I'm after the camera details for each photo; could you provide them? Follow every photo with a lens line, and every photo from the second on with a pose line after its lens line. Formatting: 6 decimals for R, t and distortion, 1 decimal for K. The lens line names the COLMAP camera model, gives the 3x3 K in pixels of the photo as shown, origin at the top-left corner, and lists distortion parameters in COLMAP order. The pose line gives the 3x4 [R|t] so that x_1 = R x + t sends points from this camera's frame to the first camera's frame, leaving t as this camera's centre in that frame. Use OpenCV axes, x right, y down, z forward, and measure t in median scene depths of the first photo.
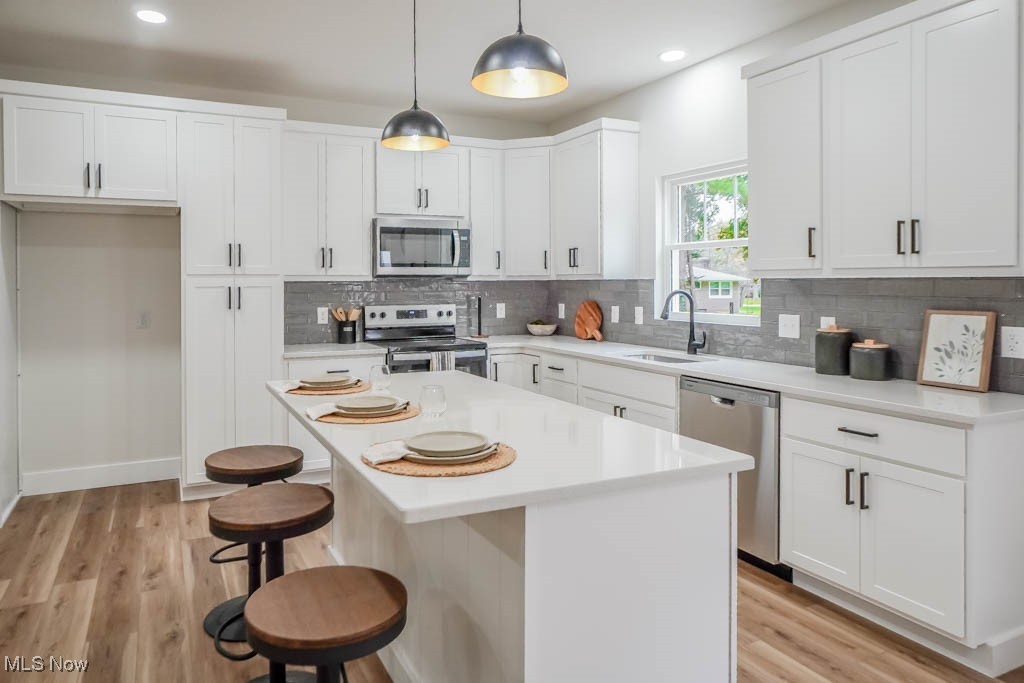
lens RADIAL K [[644.3, 0, 511.5], [0, 644.3, 286.8], [0, 0, 1]] dist [-0.002558, 0.001921]
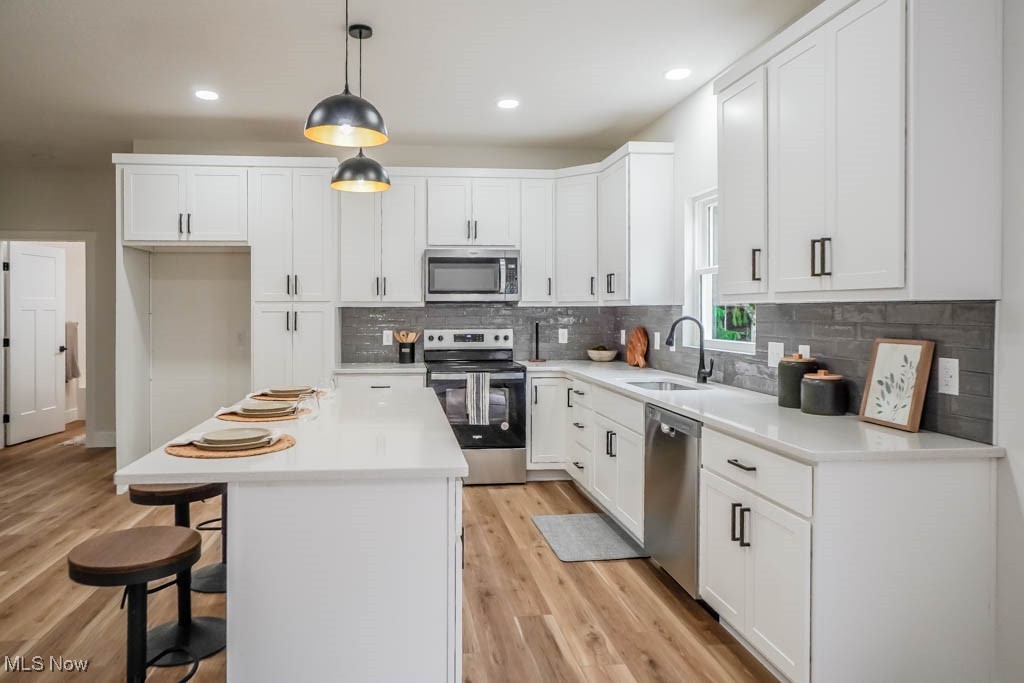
lens RADIAL K [[654.2, 0, 511.2], [0, 654.2, 310.8], [0, 0, 1]] dist [0.004305, -0.000101]
pose [[0.948678, 0.001104, -0.316243, 0.319165], [-0.002549, 0.999988, -0.004155, 0.002261], [0.316234, 0.004748, 0.948669, -0.013826]]
